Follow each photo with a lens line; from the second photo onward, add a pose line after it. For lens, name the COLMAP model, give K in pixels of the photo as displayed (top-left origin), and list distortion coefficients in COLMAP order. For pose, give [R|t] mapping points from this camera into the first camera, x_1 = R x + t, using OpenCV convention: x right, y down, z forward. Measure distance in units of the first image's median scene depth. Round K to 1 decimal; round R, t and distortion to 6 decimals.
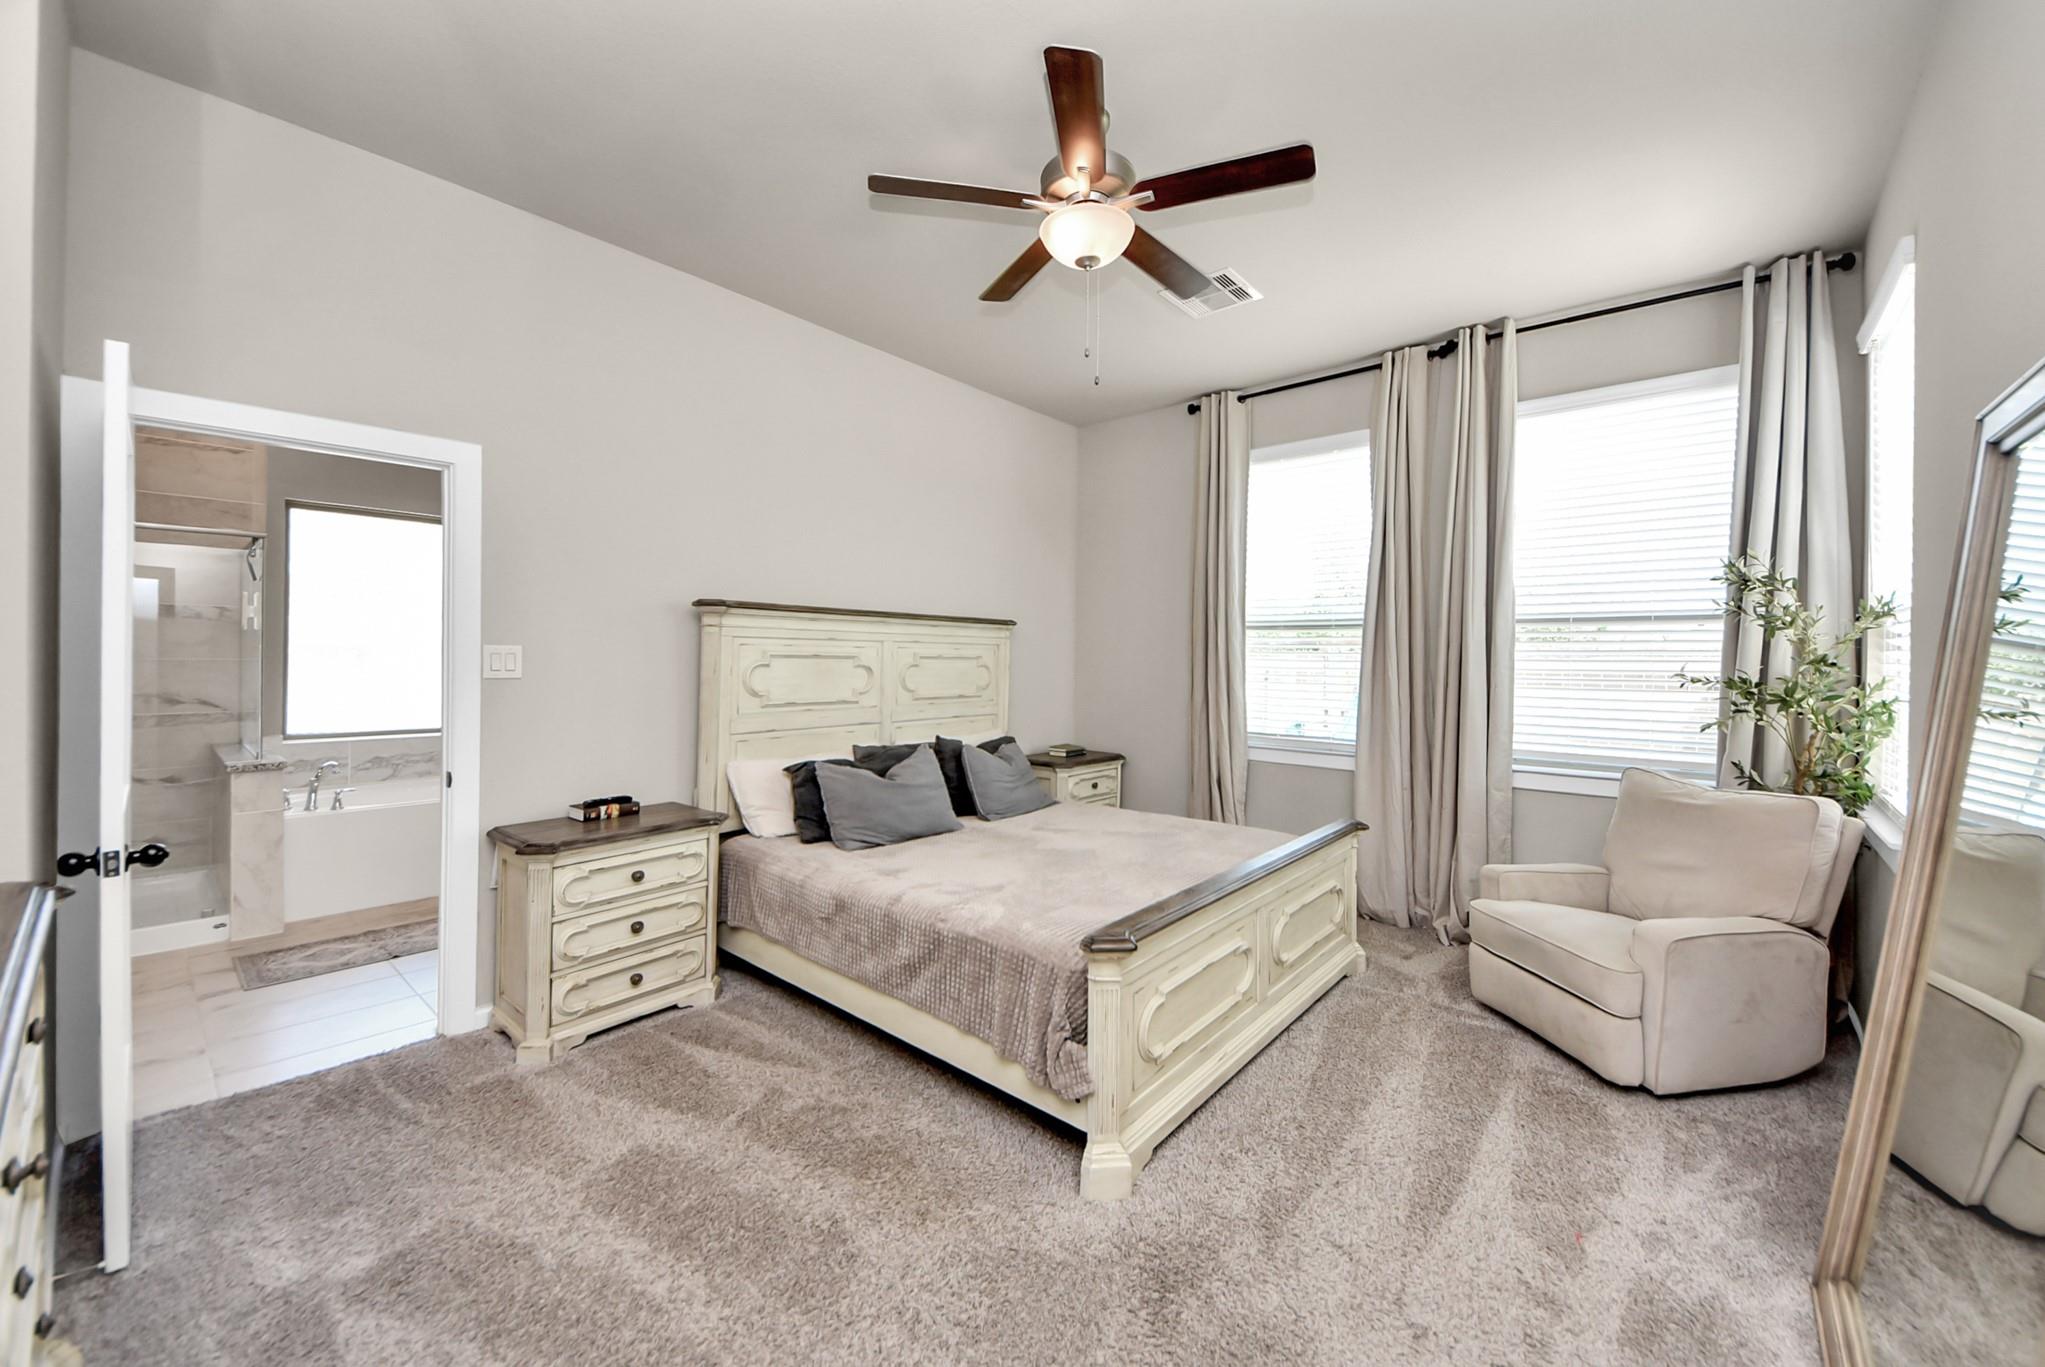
lens RADIAL K [[763.8, 0, 1014.1], [0, 763.8, 672.4], [0, 0, 1]] dist [0.004485, -0.005276]
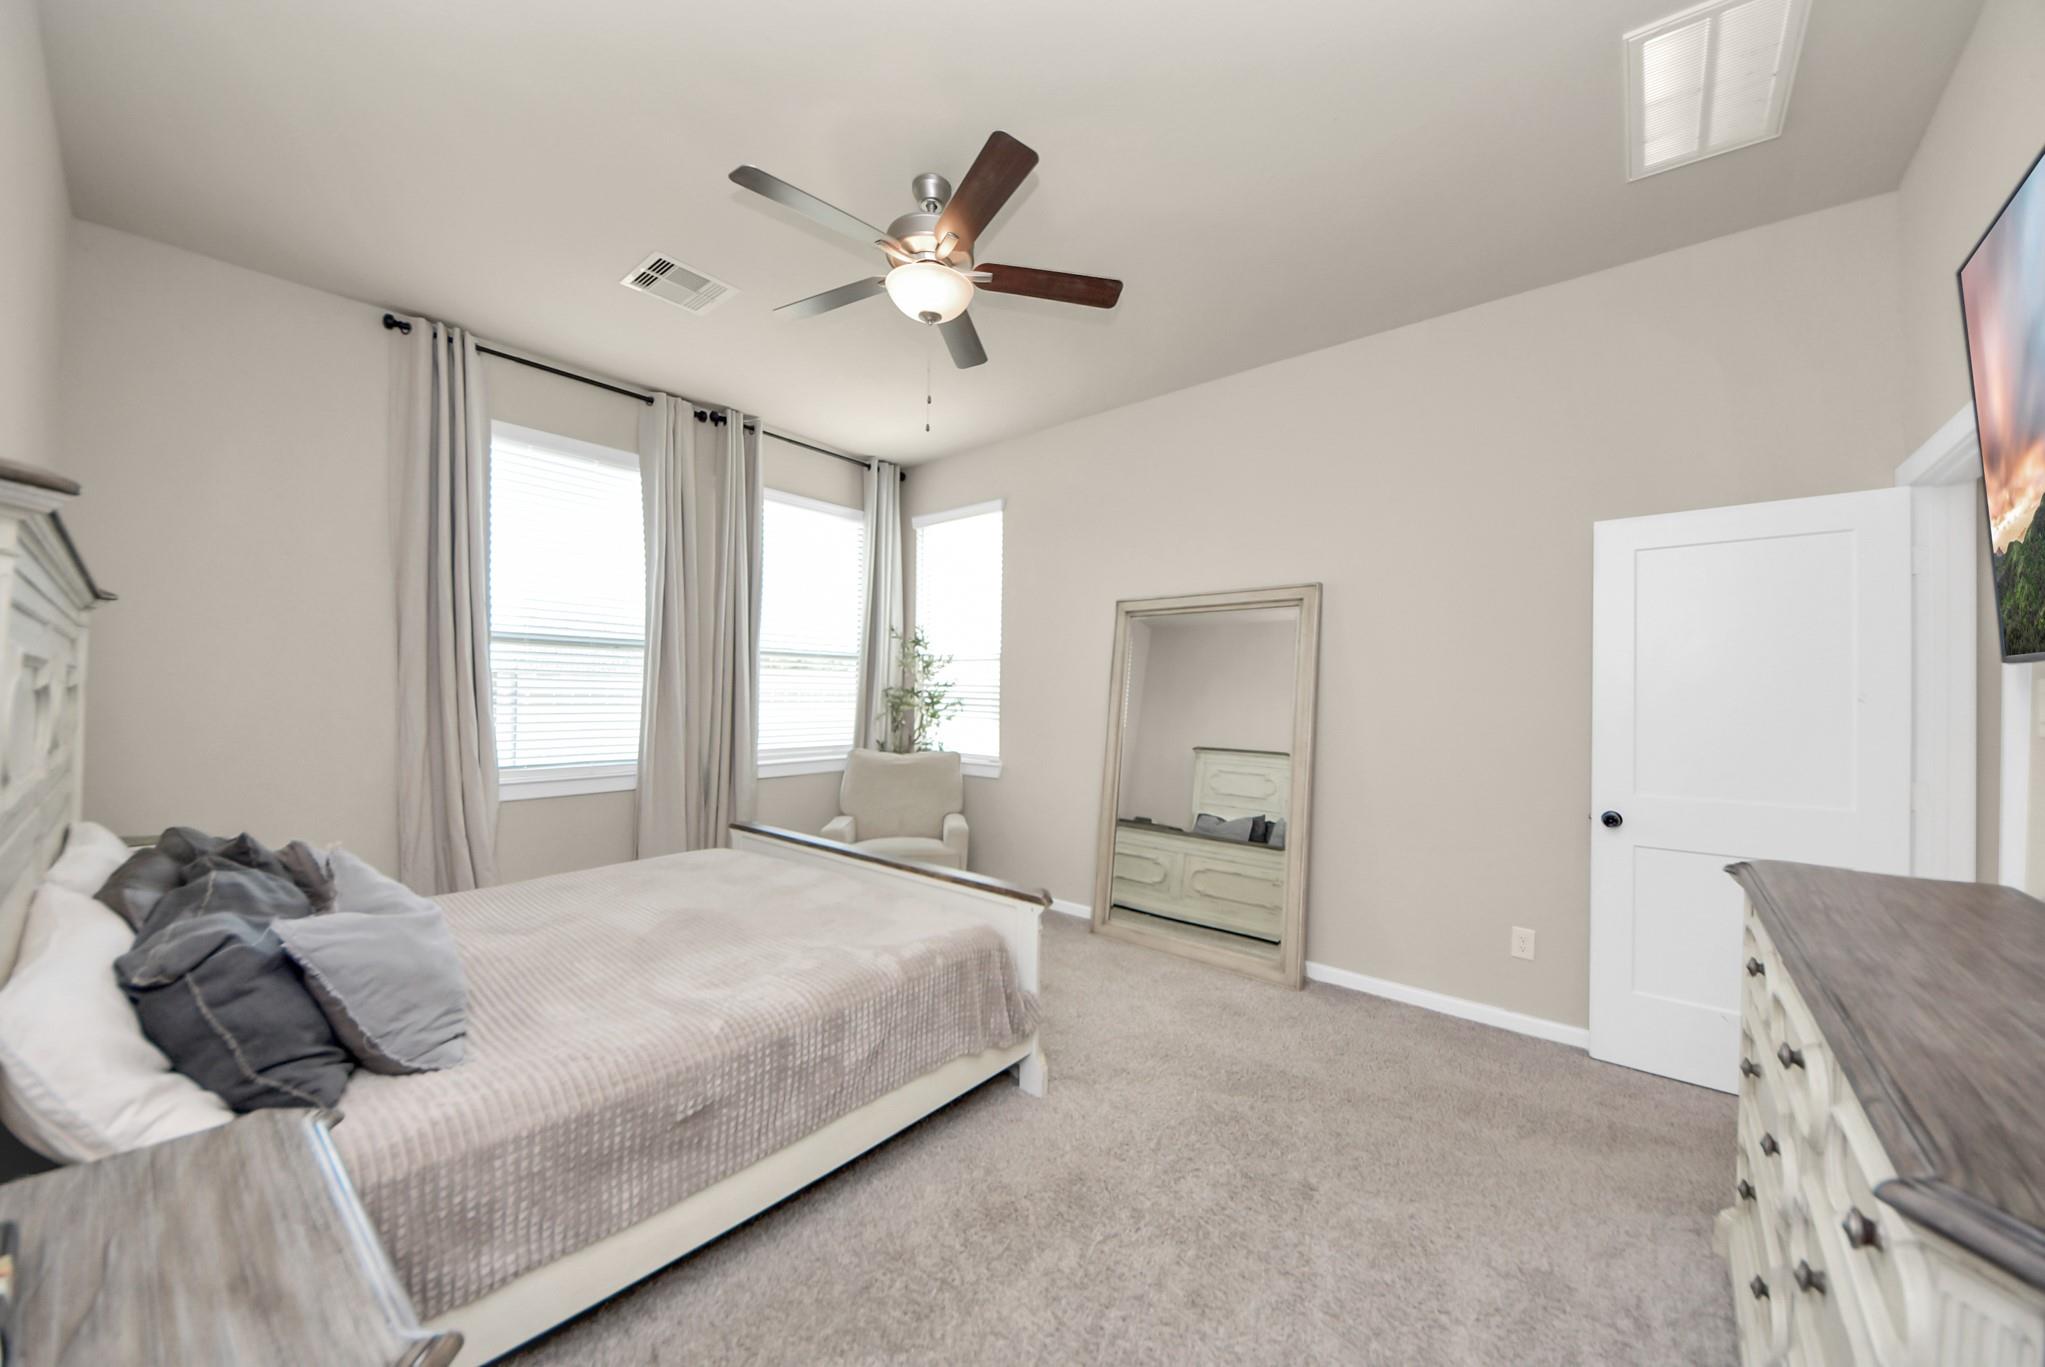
lens RADIAL K [[763.8, 0, 1018.0], [0, 763.8, 693.3], [0, 0, 1]] dist [0.004485, -0.005276]
pose [[-0.036672, -0.013902, 0.999231, -0.513769], [0.001324, 0.999902, 0.013960, -0.010588], [-0.999326, 0.001834, -0.036650, 0.461485]]
